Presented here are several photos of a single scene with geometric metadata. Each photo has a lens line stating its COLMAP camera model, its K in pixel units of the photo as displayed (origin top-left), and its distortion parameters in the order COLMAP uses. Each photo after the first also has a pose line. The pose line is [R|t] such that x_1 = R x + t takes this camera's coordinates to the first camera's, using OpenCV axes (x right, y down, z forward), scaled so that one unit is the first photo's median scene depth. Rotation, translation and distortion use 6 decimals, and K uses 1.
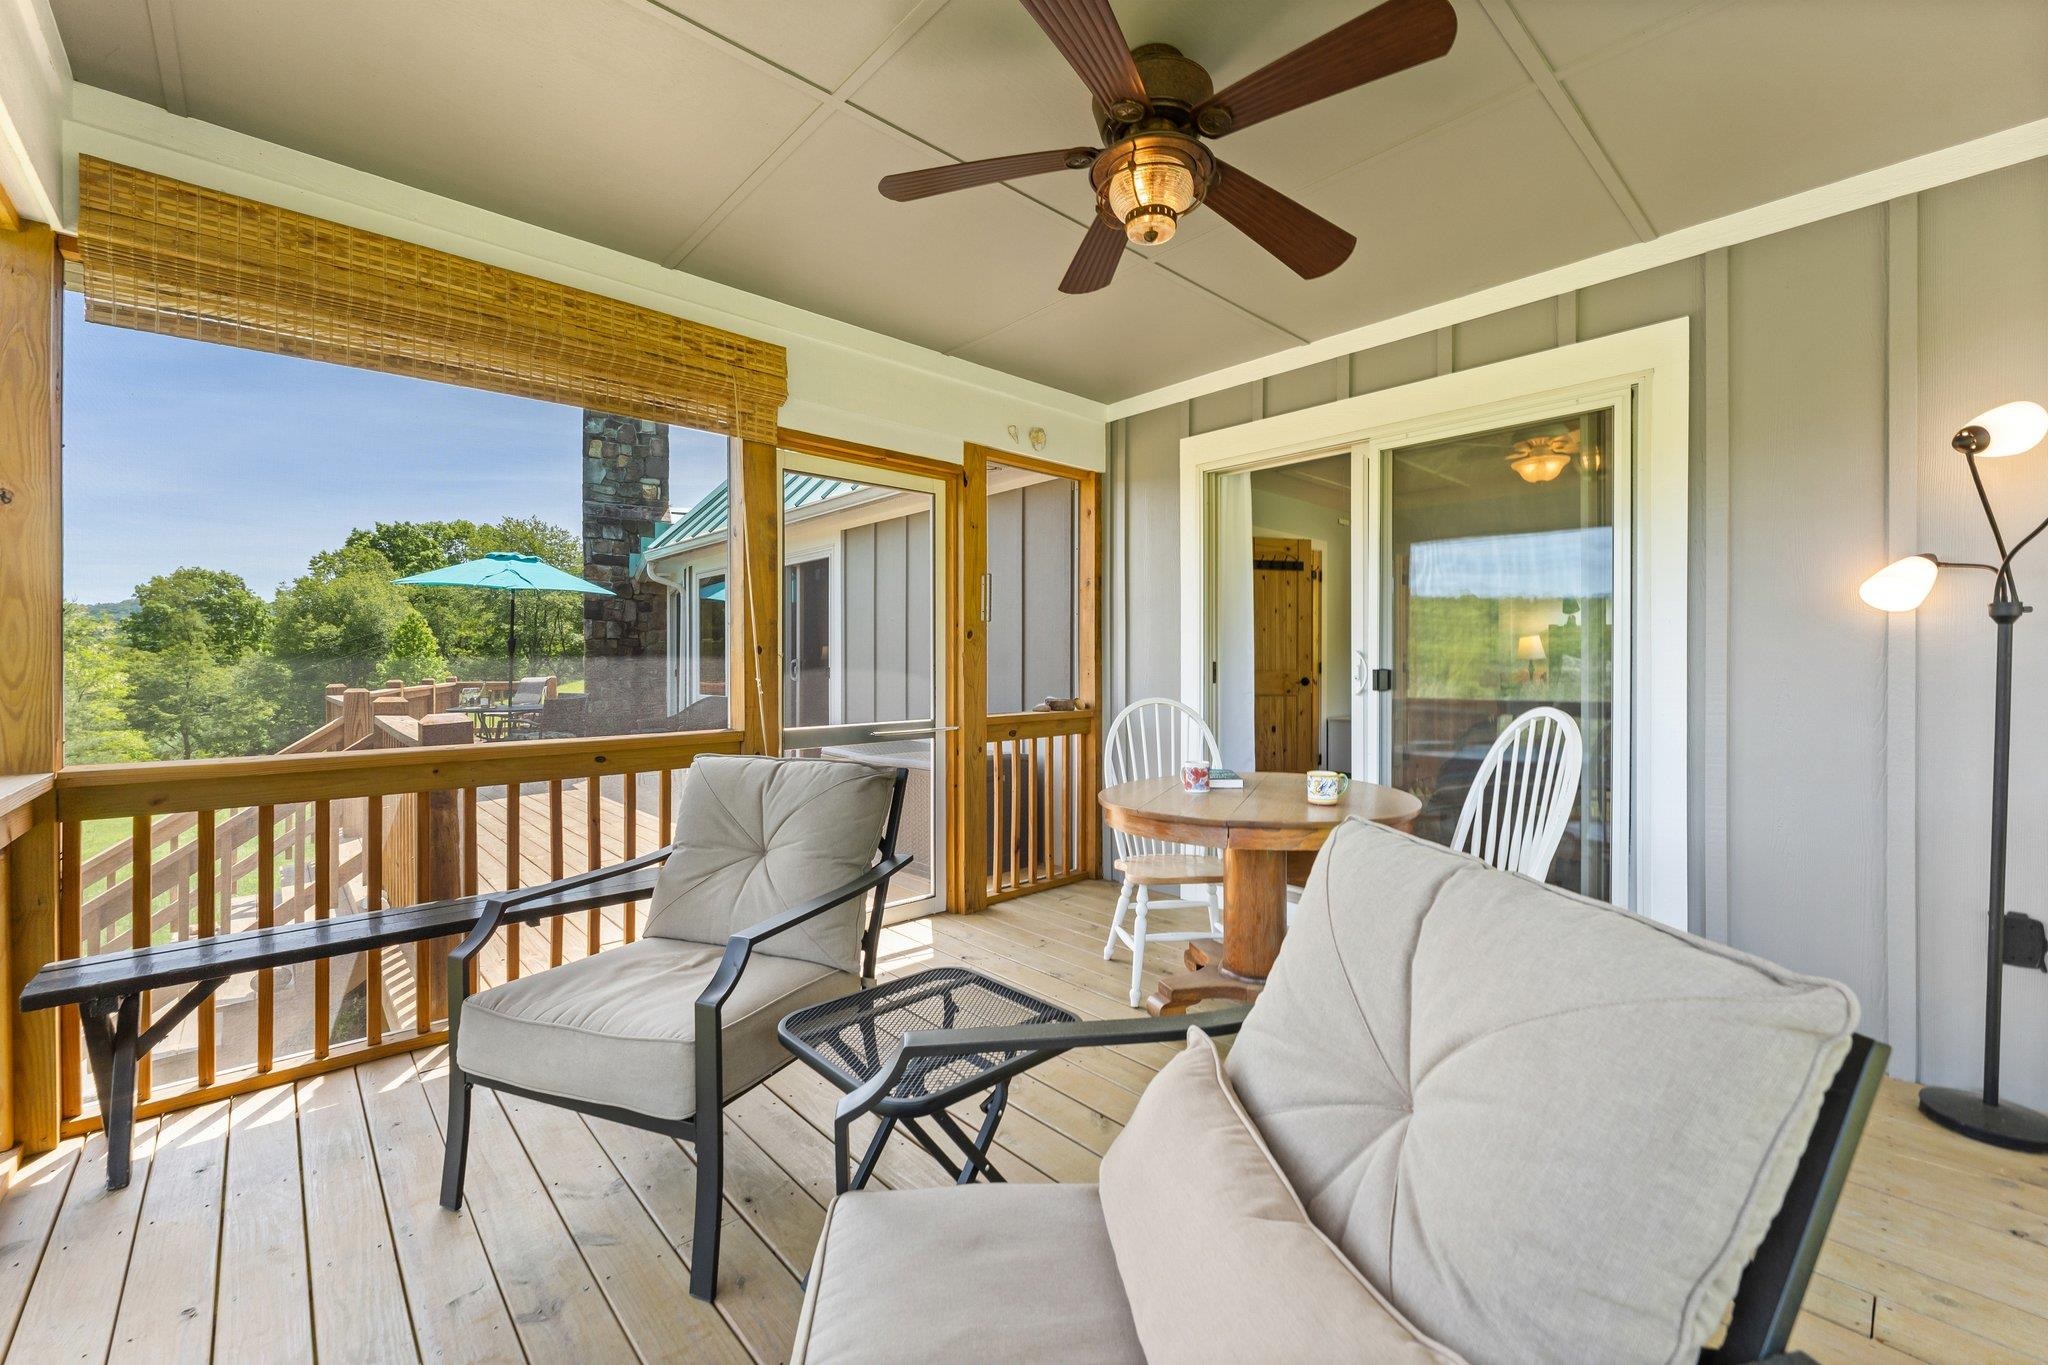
lens RADIAL K [[839.6, 0, 1030.4], [0, 839.6, 677.7], [0, 0, 1]] dist [0.003116, -0.000348]
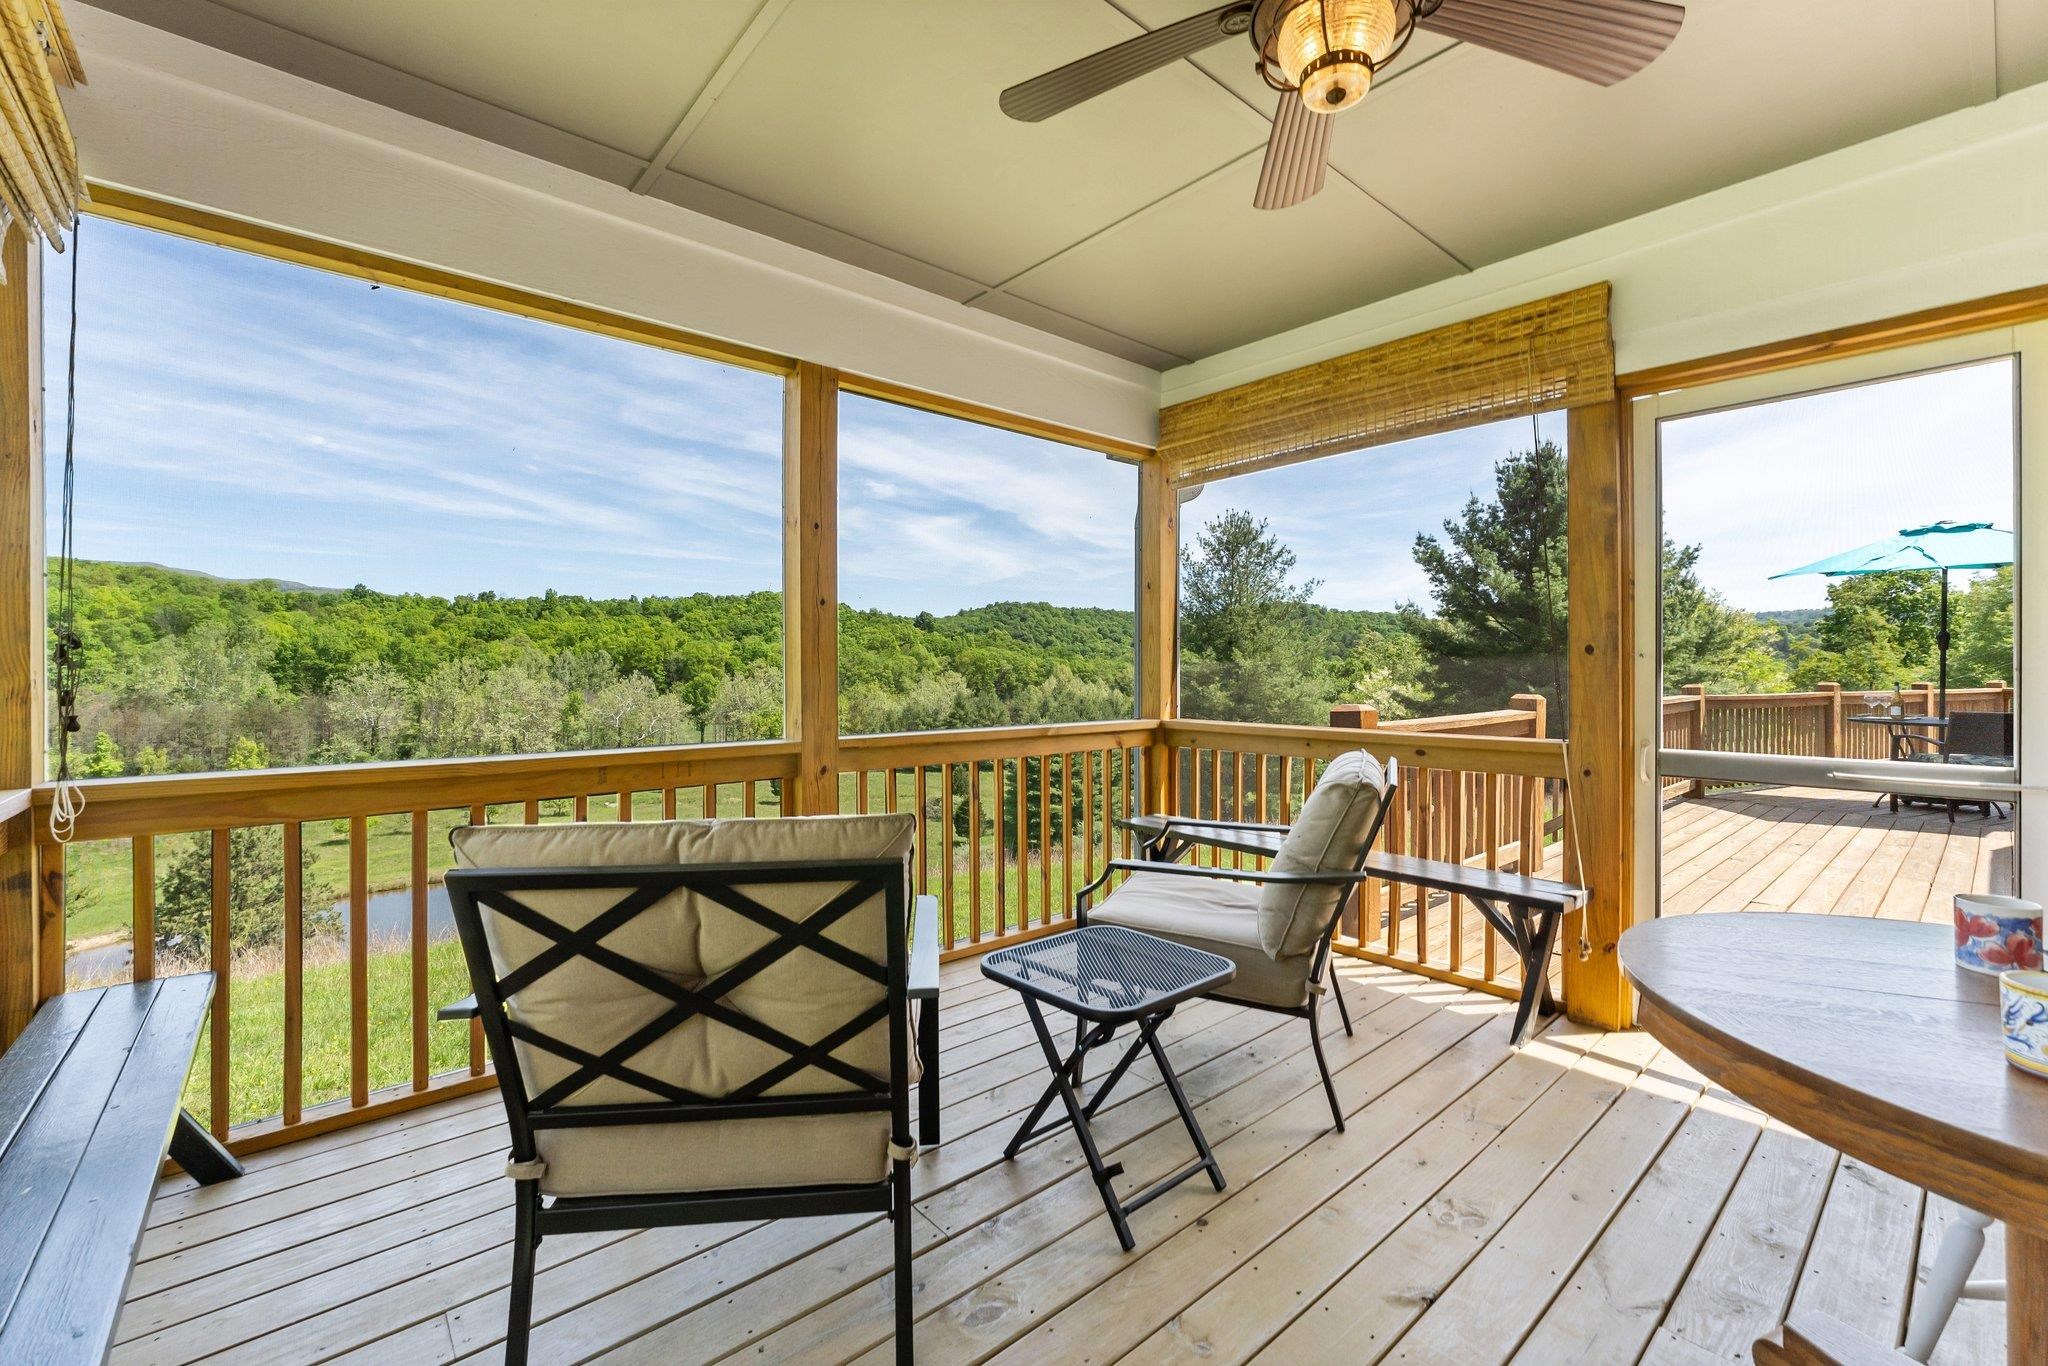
lens RADIAL K [[839.6, 0, 1025.8], [0, 839.6, 695.7], [0, 0, 1]] dist [0.003116, -0.000348]
pose [[-0.041422, 0.036355, -0.998480, 0.520617], [-0.014719, 0.999207, 0.036992, -0.008900], [0.999033, 0.016229, -0.040854, 0.441878]]
